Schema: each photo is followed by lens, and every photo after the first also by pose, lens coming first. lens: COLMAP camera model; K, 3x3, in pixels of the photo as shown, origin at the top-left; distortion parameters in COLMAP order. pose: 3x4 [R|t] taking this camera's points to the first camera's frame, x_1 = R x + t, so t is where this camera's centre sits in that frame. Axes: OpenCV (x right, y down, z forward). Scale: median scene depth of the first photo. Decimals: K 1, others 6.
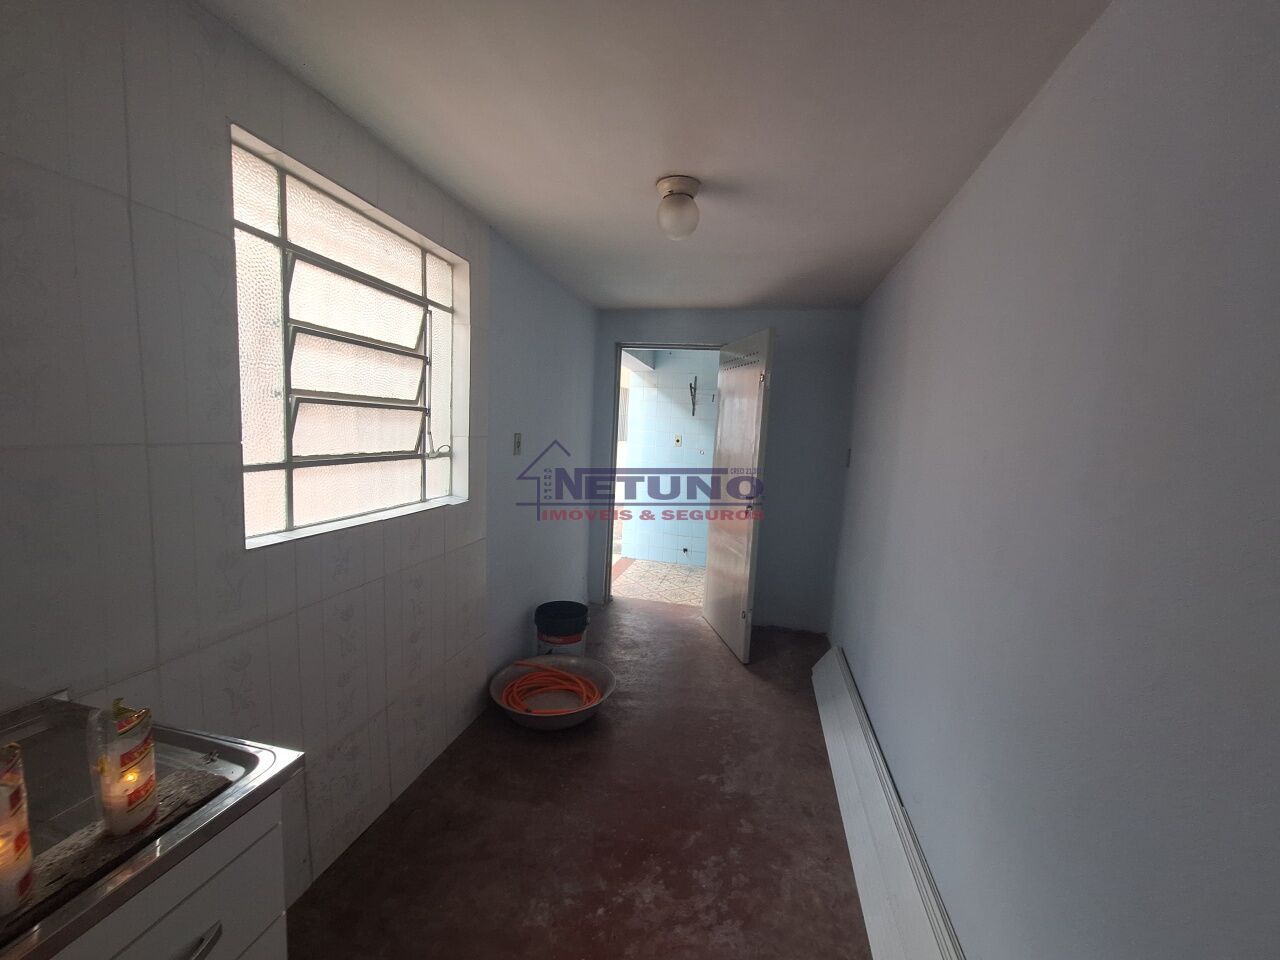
lens RADIAL K [[504.7, 0, 650.4], [0, 504.7, 483.5], [0, 0, 1]] dist [-0.001502, -0.000557]
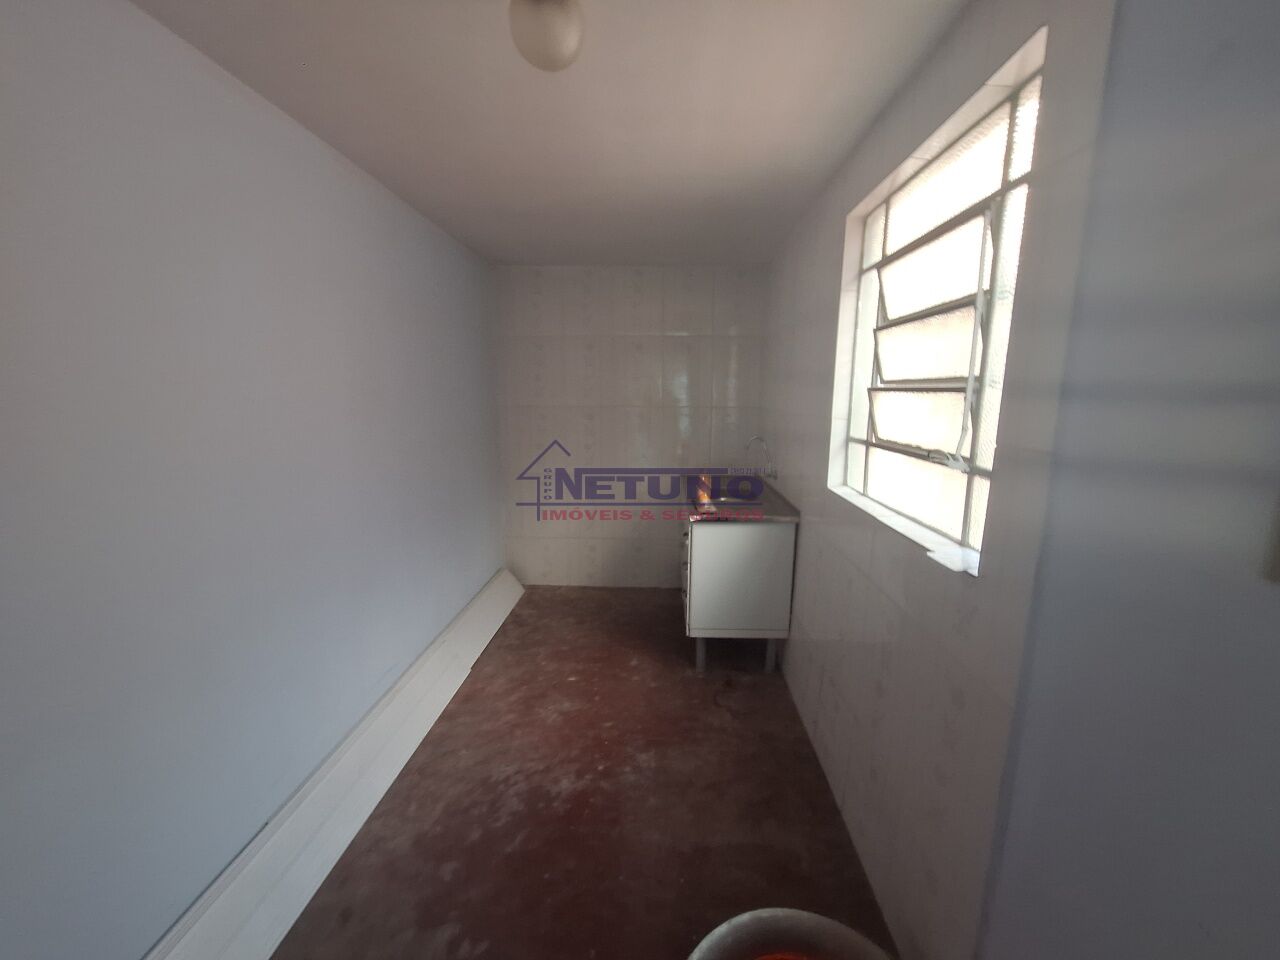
lens RADIAL K [[504.7, 0, 650.4], [0, 504.7, 483.5], [0, 0, 1]] dist [-0.001502, -0.000557]
pose [[-0.982602, -0.023652, -0.184210, 0.033424], [-0.077714, 0.953209, 0.292152, -0.245493], [0.168680, 0.301385, -0.938464, 1.985874]]
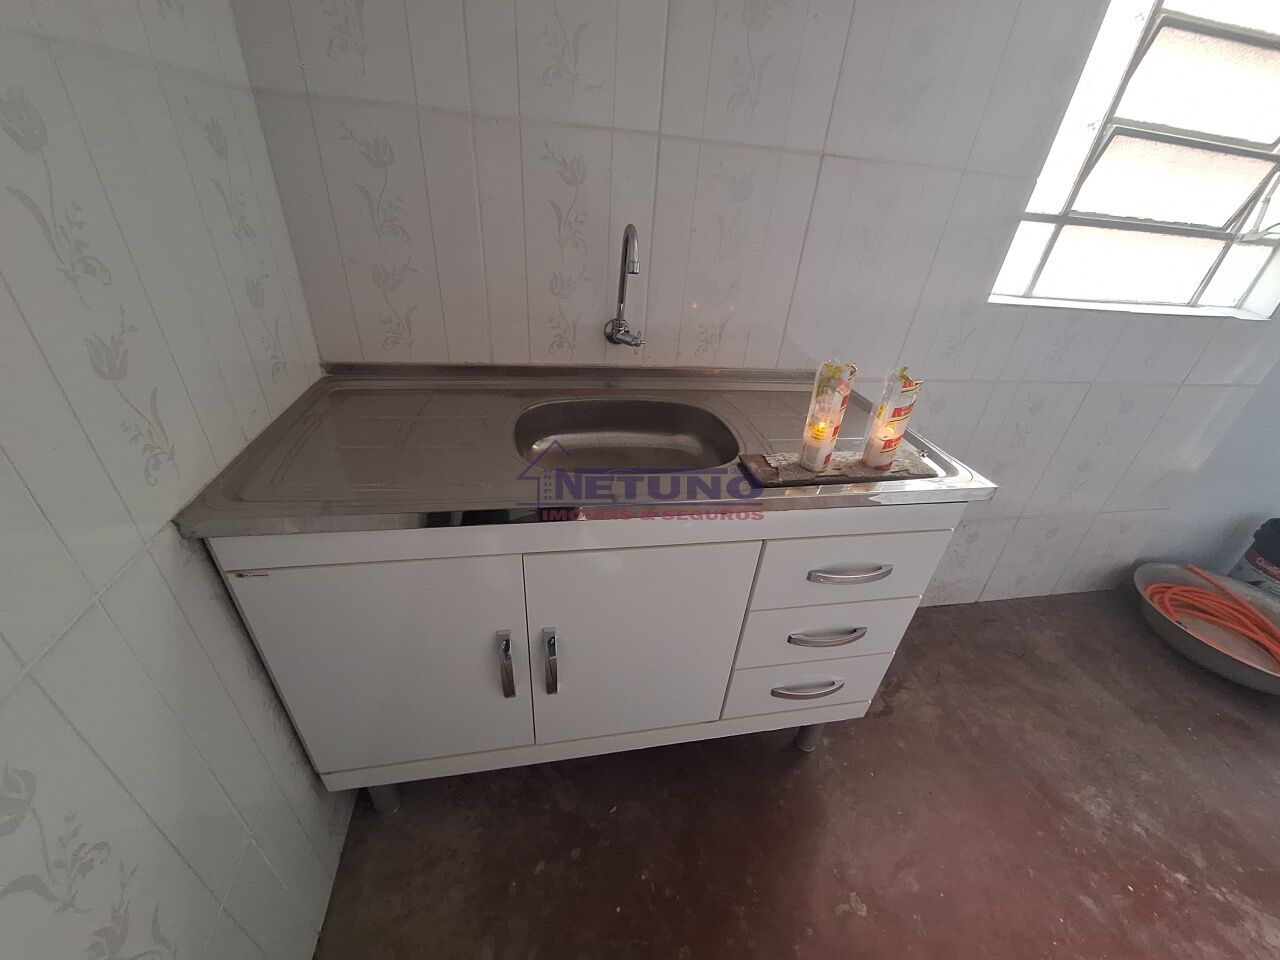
lens RADIAL K [[502.2, 0, 643.6], [0, 502.2, 479.1], [0, 0, 1]] dist [-0.008497, -0.000113]
pose [[0.385492, 0.448085, -0.806607, -0.077268], [-0.159679, 0.893378, 0.419975, 0.109587], [0.908790, -0.033099, 0.415940, -0.048753]]
